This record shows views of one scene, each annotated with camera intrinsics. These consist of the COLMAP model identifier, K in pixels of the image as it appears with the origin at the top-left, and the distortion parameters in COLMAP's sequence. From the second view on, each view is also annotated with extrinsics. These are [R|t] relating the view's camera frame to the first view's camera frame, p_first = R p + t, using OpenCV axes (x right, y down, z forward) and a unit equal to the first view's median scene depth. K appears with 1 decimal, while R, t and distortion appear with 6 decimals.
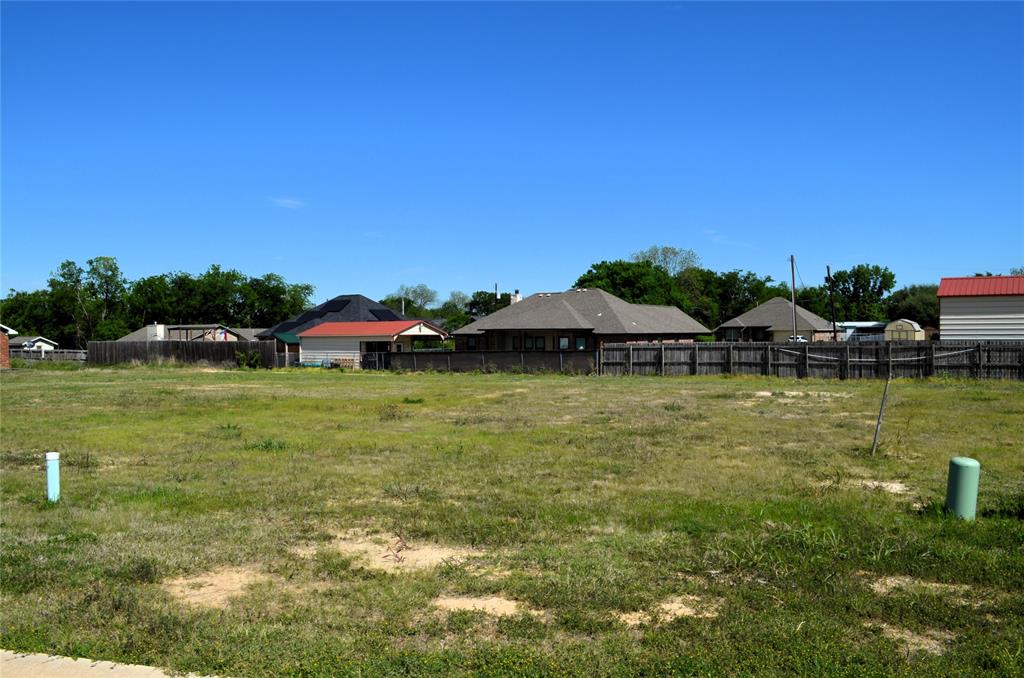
lens RADIAL K [[799.8, 0, 516.2], [0, 799.8, 349.5], [0, 0, 1]] dist [-0.088110, 0.006888]
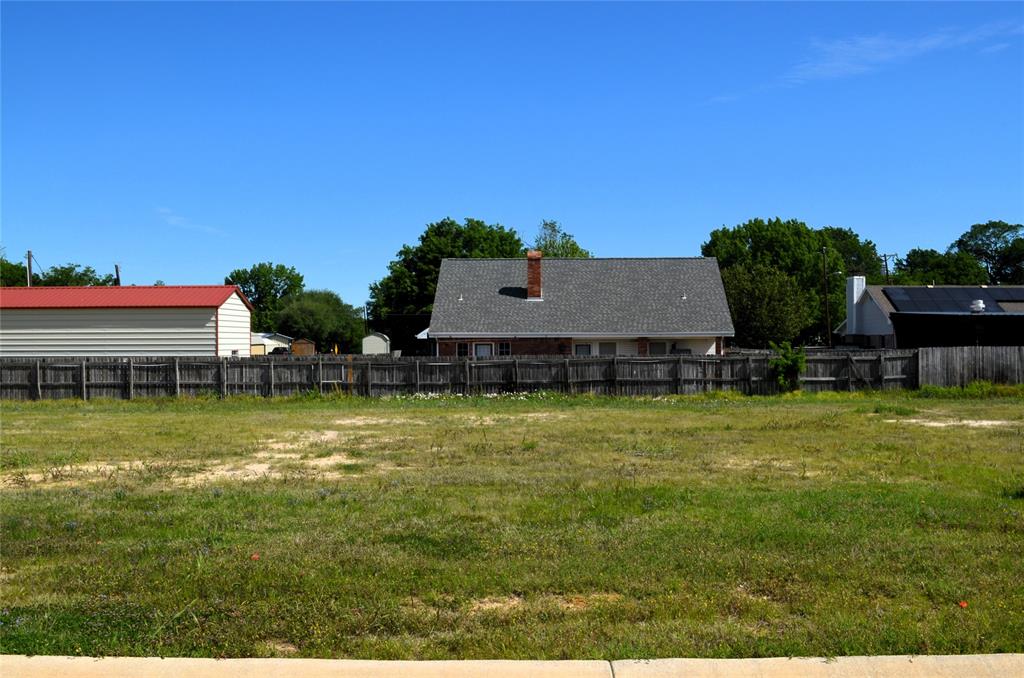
lens RADIAL K [[1045.5, 0, 512.0], [0, 1045.5, 339.0], [0, 0, 1]] dist [-0.069357, 0.006792]
pose [[0.847227, 0.006079, 0.531197, 0.257206], [0.008178, 0.999667, -0.024484, 0.000575], [-0.531169, 0.025088, 0.846895, -0.187469]]
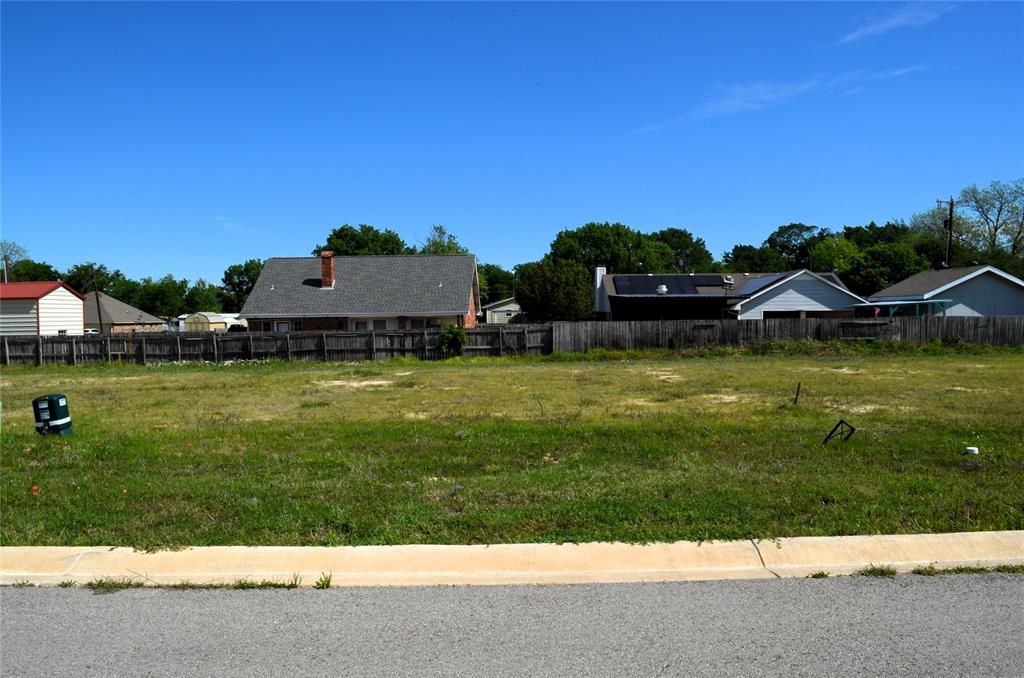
lens RADIAL K [[799.8, 0, 516.2], [0, 799.8, 349.5], [0, 0, 1]] dist [-0.088110, 0.006888]
pose [[0.830448, -0.025871, 0.556496, 0.419894], [0.018153, 0.999647, 0.019384, 0.000778], [-0.556801, -0.005995, 0.830624, -0.301926]]
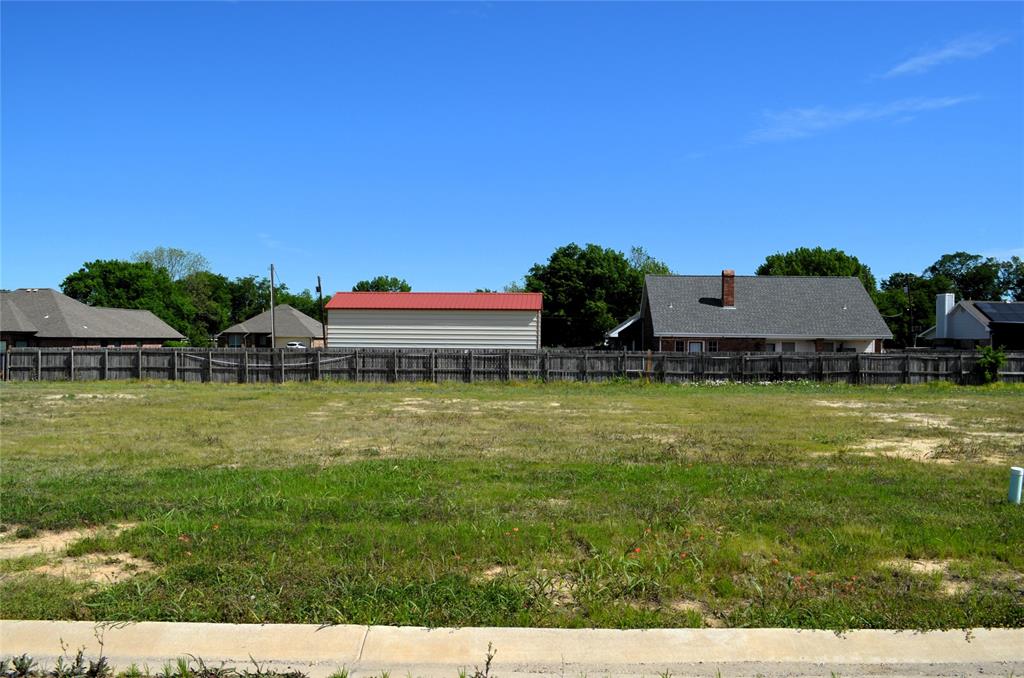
lens RADIAL K [[799.8, 0, 516.2], [0, 799.8, 349.5], [0, 0, 1]] dist [-0.088110, 0.006888]
pose [[0.853759, 0.009289, 0.520586, 0.102476], [-0.005424, 0.999945, -0.008947, -0.000185], [-0.520641, 0.004815, 0.853762, -0.065040]]
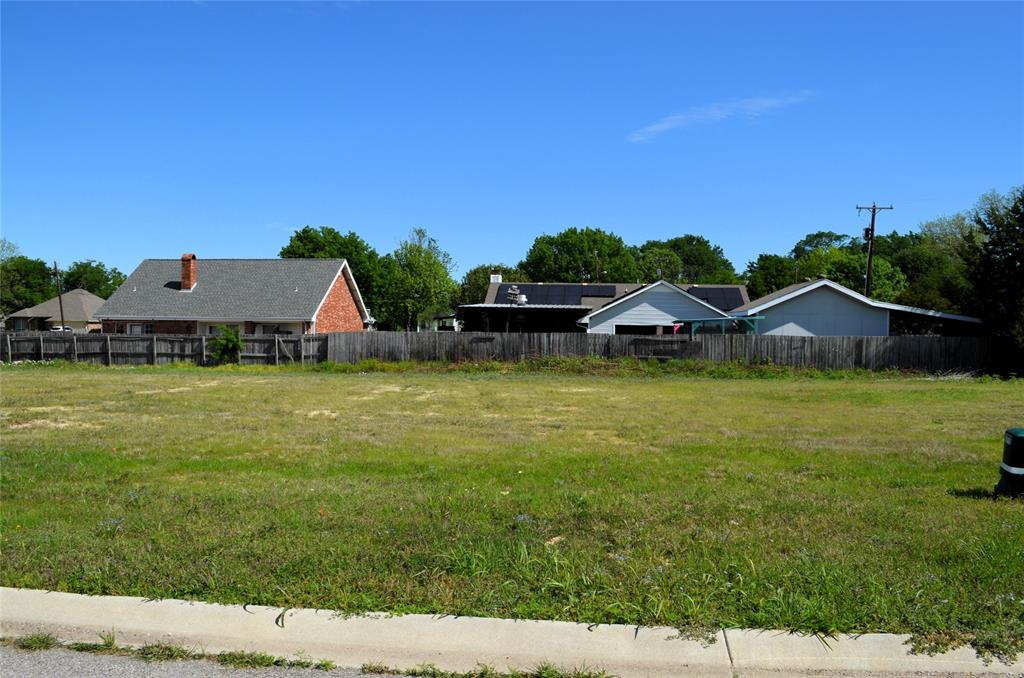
lens RADIAL K [[840.9, 0, 515.7], [0, 840.9, 354.5], [0, 0, 1]] dist [-0.077731, 0.004776]
pose [[0.880480, 0.002107, 0.474078, 0.623074], [-0.009391, 0.999871, 0.012997, 0.000317], [-0.473989, -0.015895, 0.880387, -0.421962]]
